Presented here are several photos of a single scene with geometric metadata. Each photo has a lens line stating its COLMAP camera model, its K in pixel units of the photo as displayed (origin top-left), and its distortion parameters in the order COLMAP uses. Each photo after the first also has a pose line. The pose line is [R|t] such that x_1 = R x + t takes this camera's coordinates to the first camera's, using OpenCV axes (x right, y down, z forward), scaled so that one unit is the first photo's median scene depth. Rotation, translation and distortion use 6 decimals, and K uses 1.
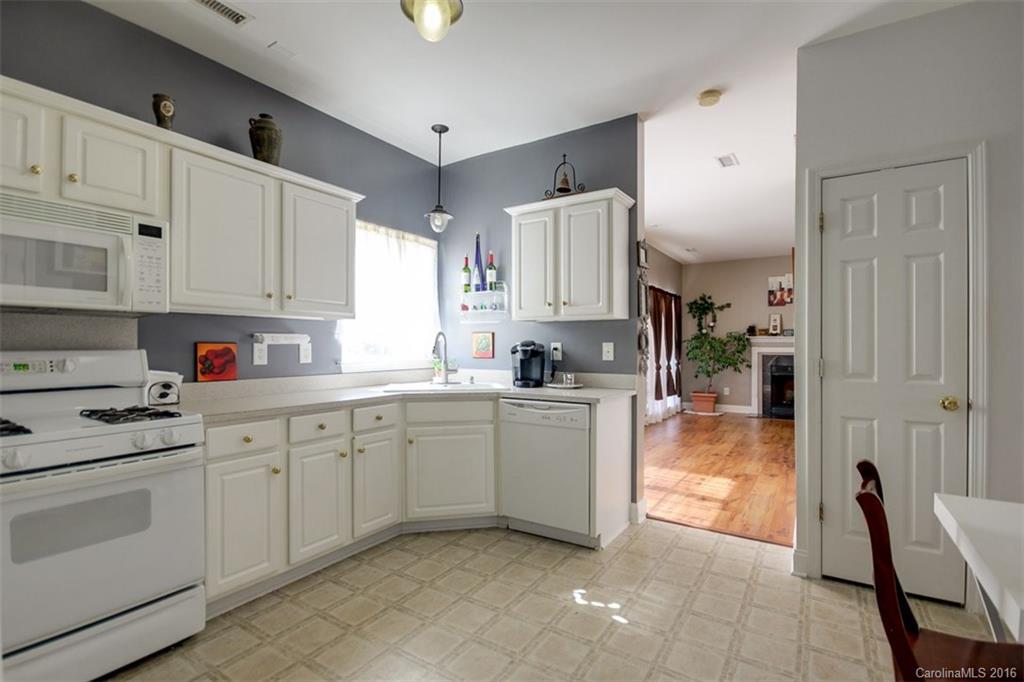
lens RADIAL K [[494.8, 0, 511.5], [0, 494.8, 346.5], [0, 0, 1]] dist [0.003706, 0.000016]
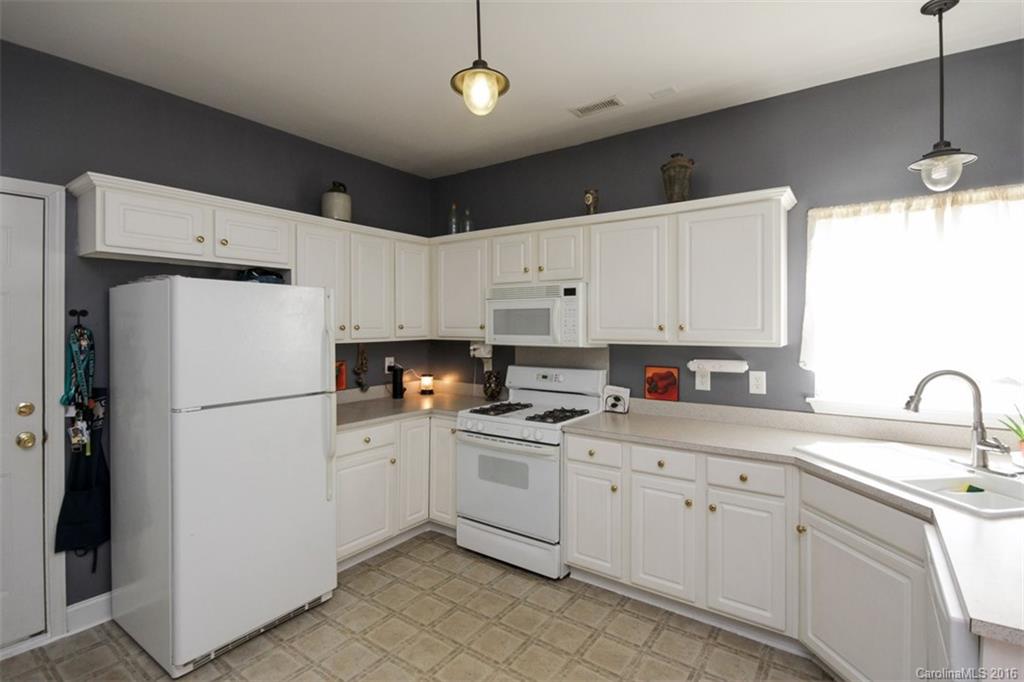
lens RADIAL K [[489.8, 0, 510.2], [0, 489.8, 324.1], [0, 0, 1]] dist [-0.001835, 0.000057]
pose [[-0.067069, -0.003423, -0.997742, 0.627431], [0.003699, 0.999986, -0.003679, -0.115343], [0.997741, -0.003937, -0.067055, 0.801510]]
